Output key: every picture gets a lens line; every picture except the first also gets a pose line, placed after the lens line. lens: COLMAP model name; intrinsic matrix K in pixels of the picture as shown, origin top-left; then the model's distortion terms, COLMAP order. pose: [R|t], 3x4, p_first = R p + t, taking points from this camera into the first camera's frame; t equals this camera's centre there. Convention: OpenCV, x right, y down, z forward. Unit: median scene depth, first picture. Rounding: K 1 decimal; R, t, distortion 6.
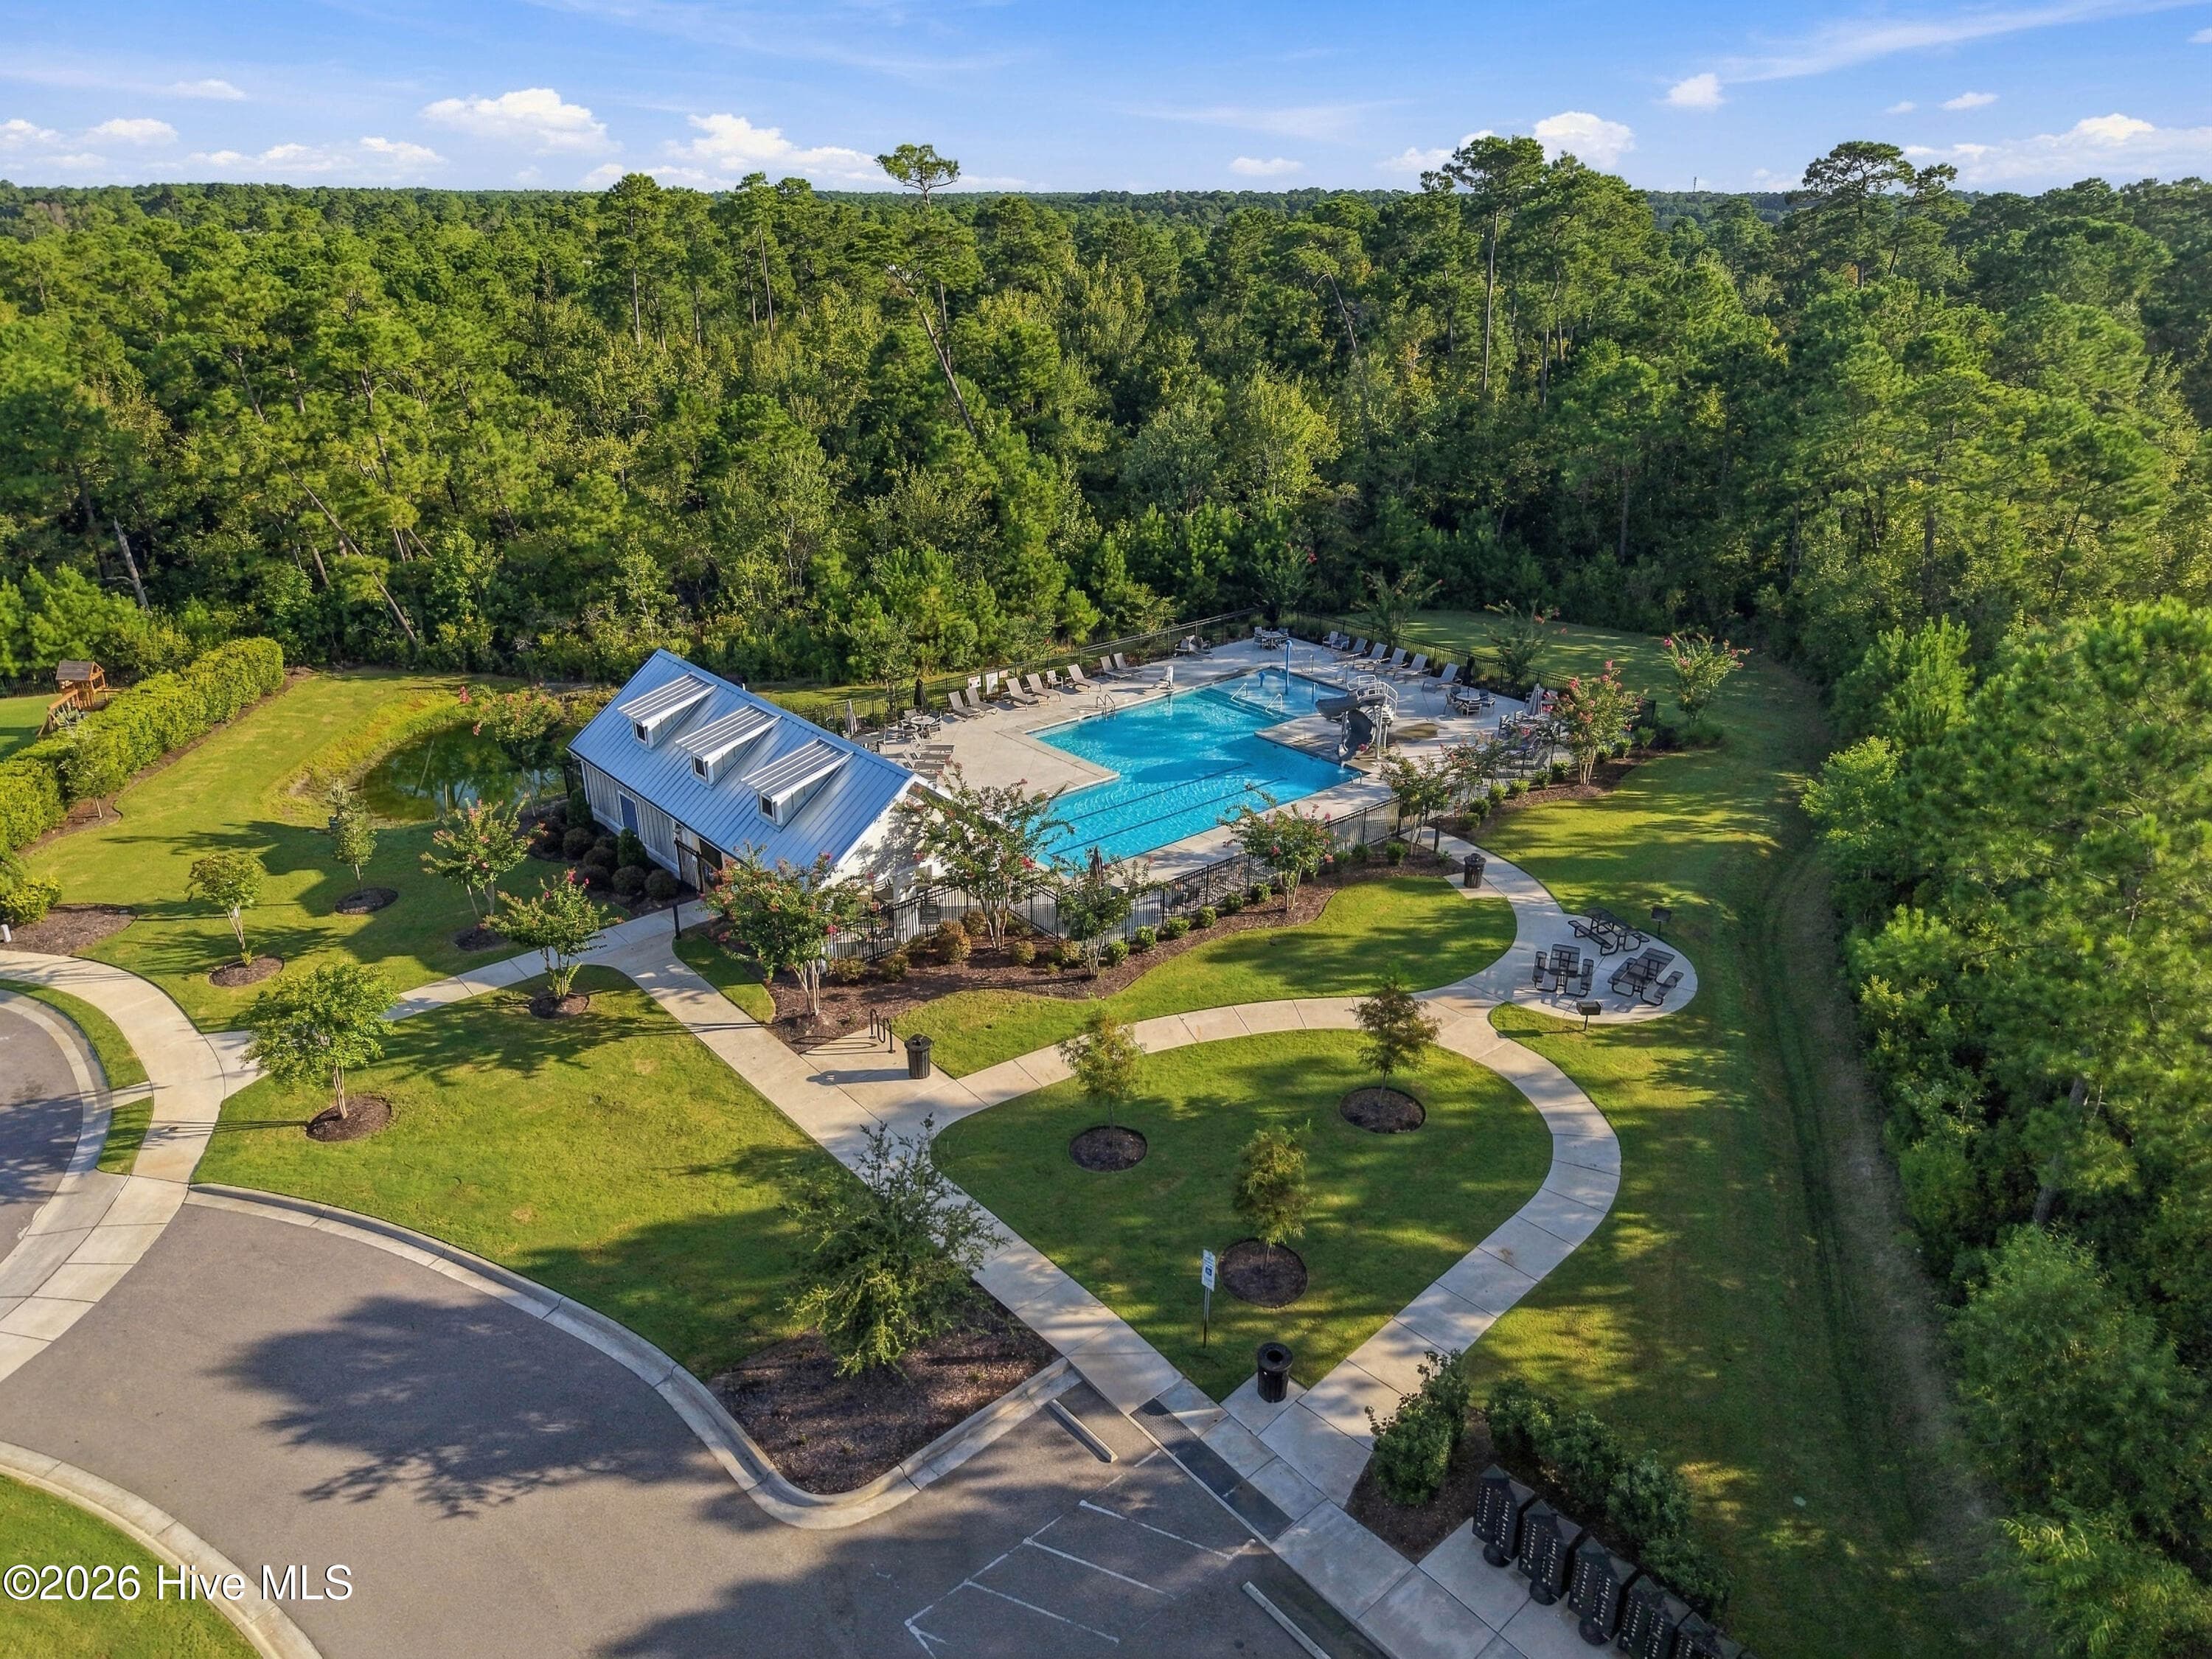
lens RADIAL K [[1494.5, 0, 1106.0], [0, 1494.5, 829.5], [0, 0, 1]] dist [0.008994, 0.000514]
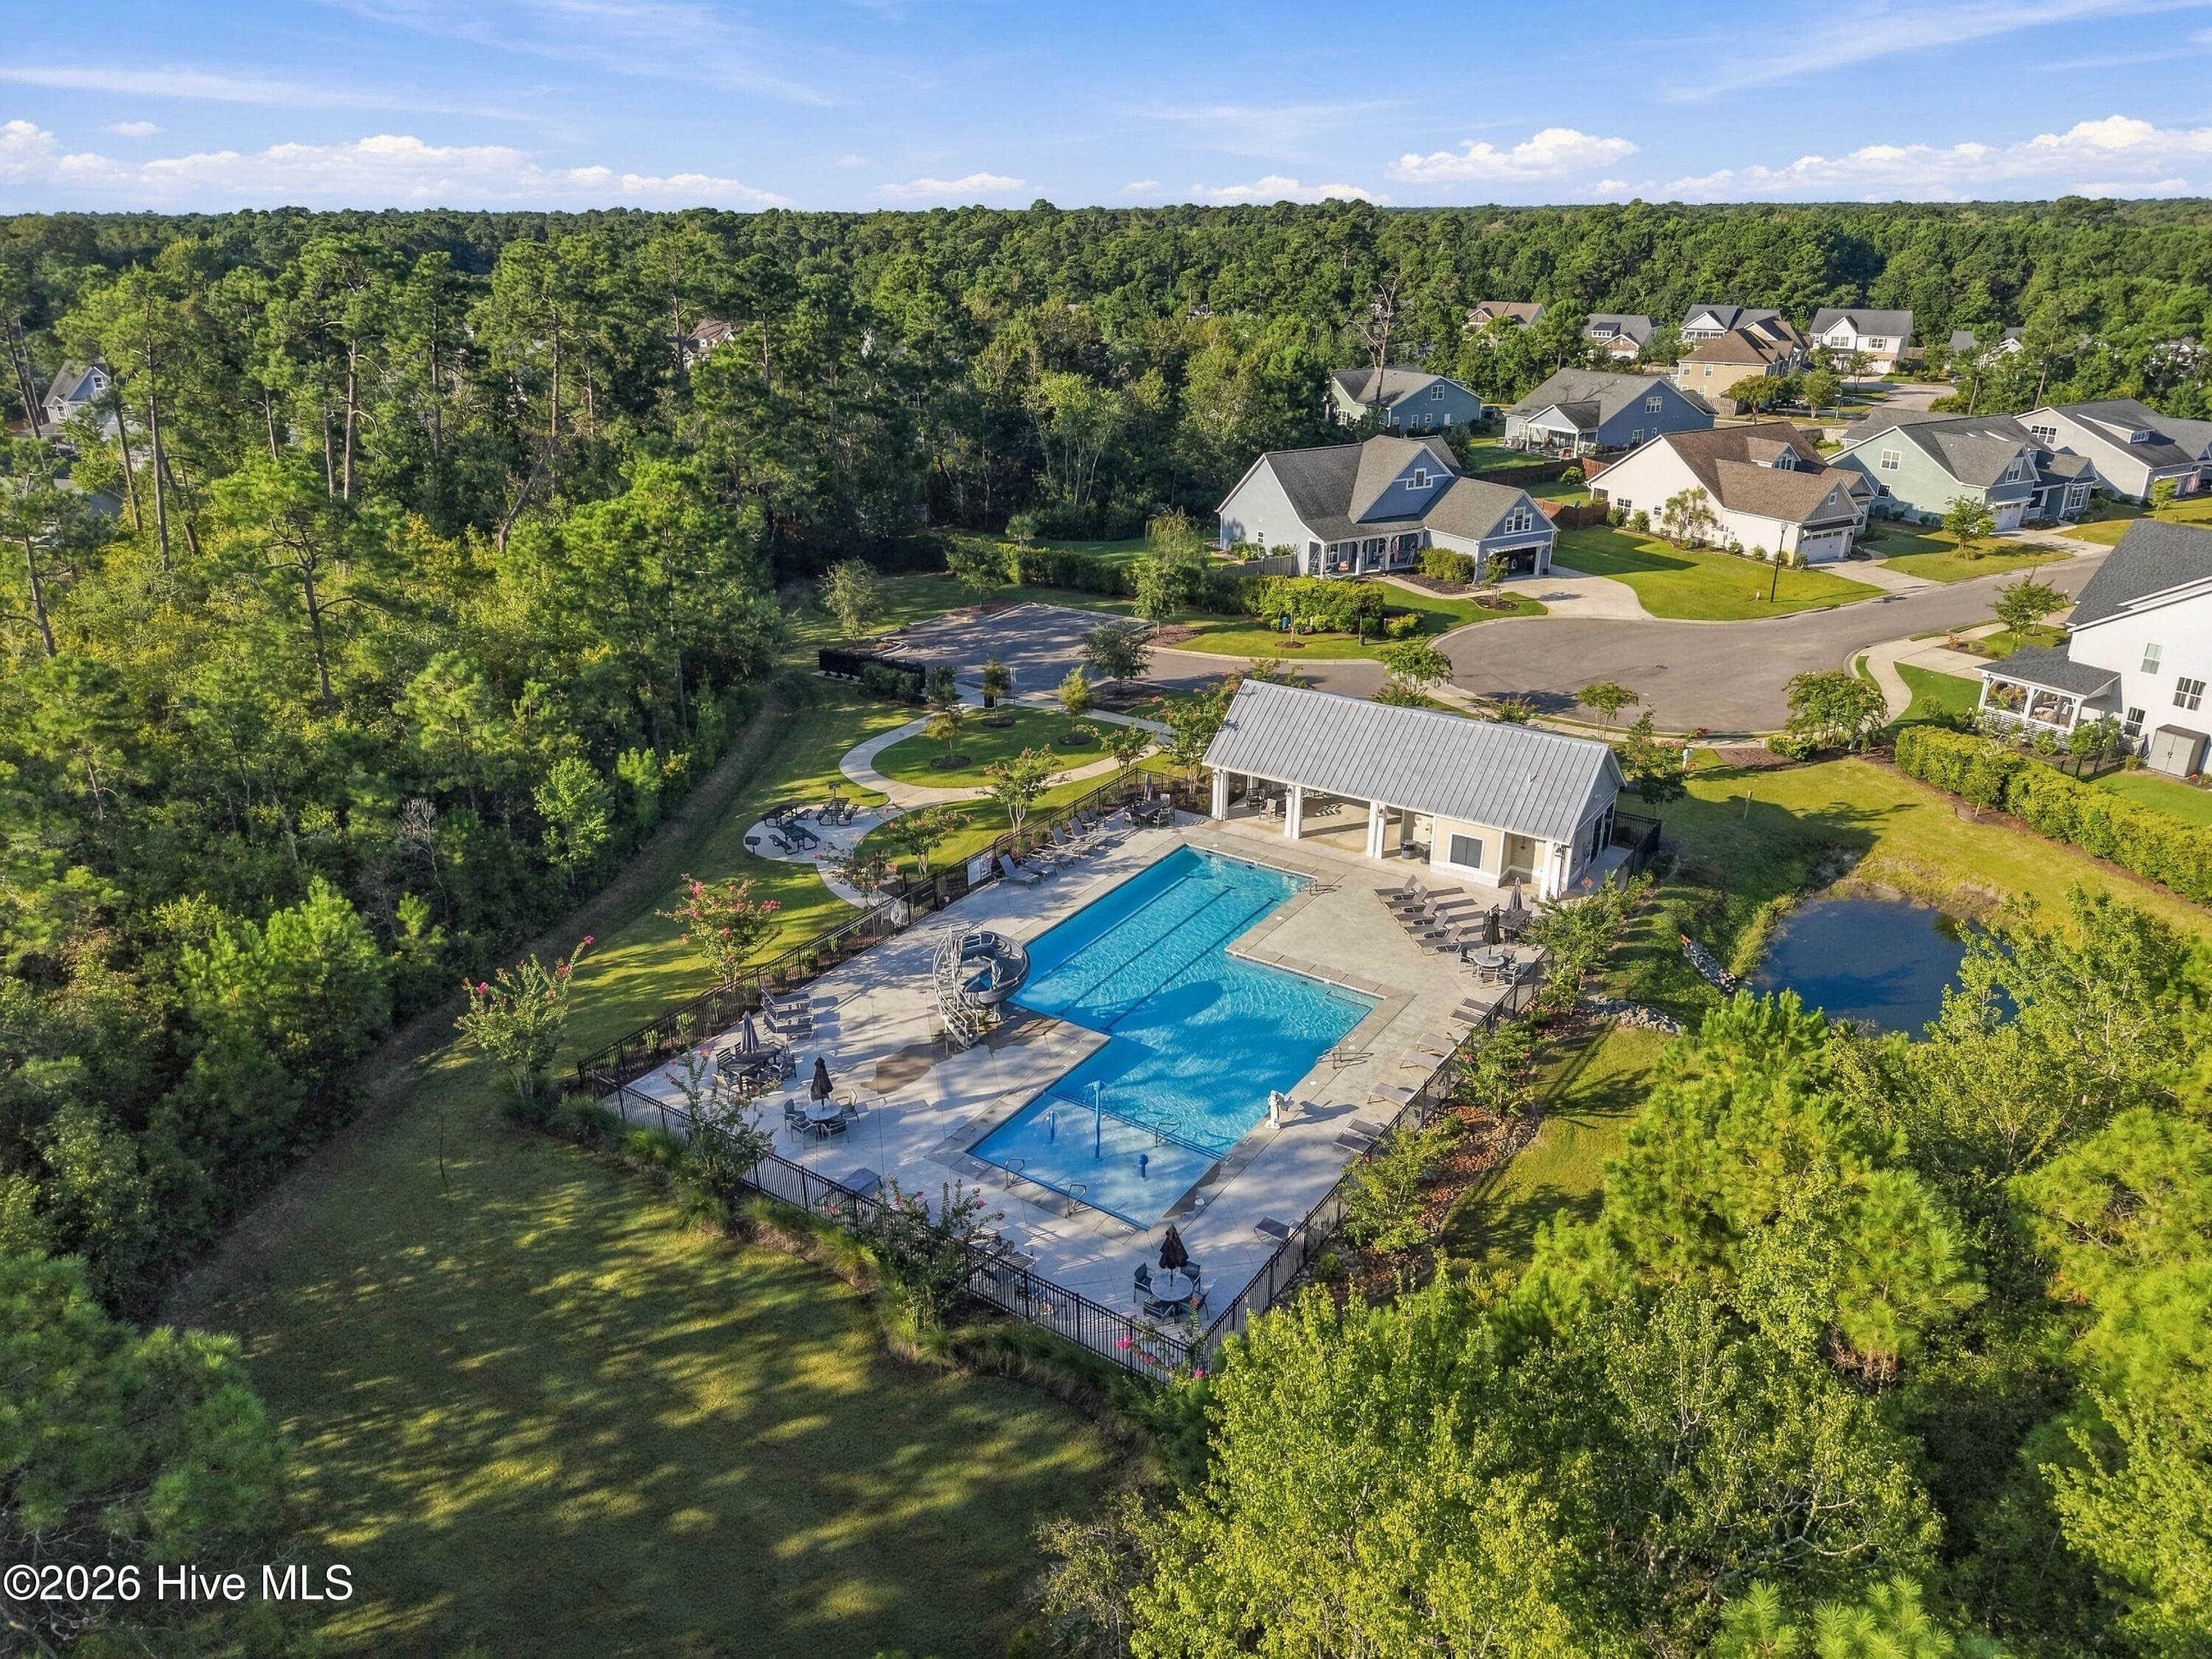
lens RADIAL K [[1494.5, 0, 1106.0], [0, 1494.5, 829.5], [0, 0, 1]] dist [0.008994, 0.000514]
pose [[-0.971823, 0.139915, -0.189692, 0.575445], [-0.230701, -0.399561, 0.887202, -2.582968], [0.048340, 0.905966, 0.420581, 0.354233]]
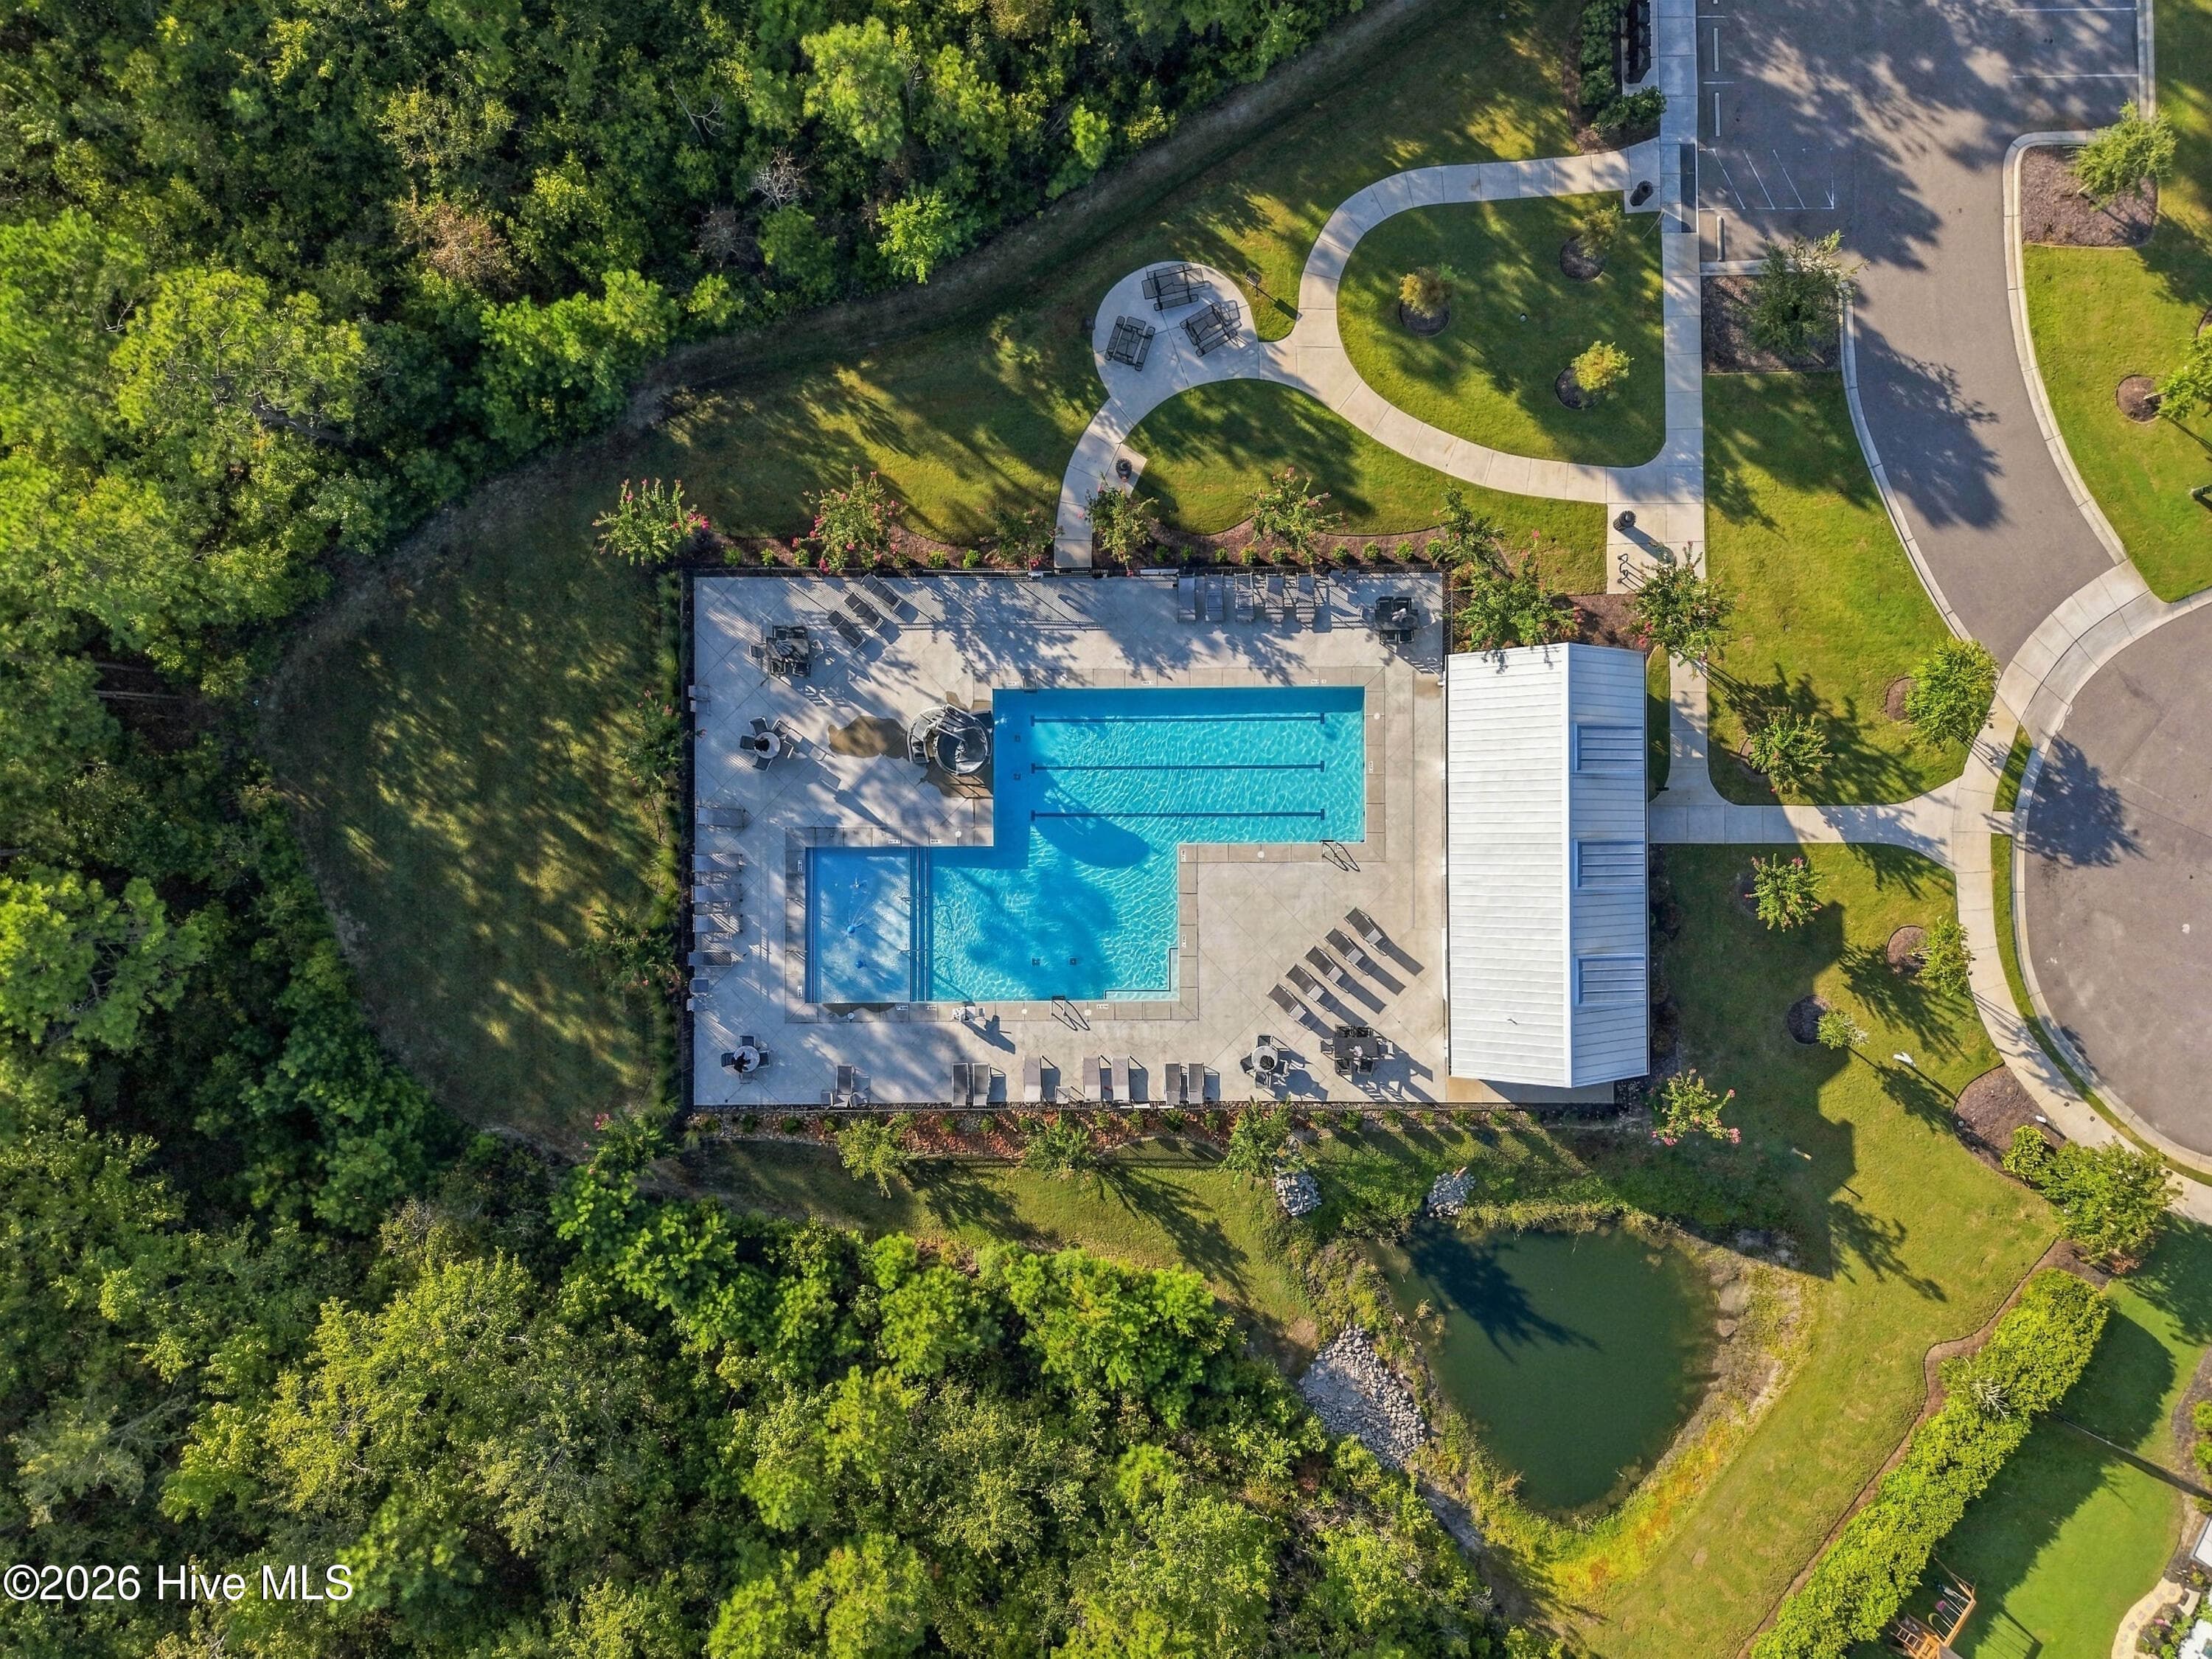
lens RADIAL K [[1494.5, 0, 1106.0], [0, 1494.5, 829.5], [0, 0, 1]] dist [0.008994, 0.000514]
pose [[-0.739231, -0.671246, 0.054465, -0.042889], [0.669970, -0.741213, -0.041747, -0.624712], [0.068392, 0.005629, 0.997643, -1.041237]]
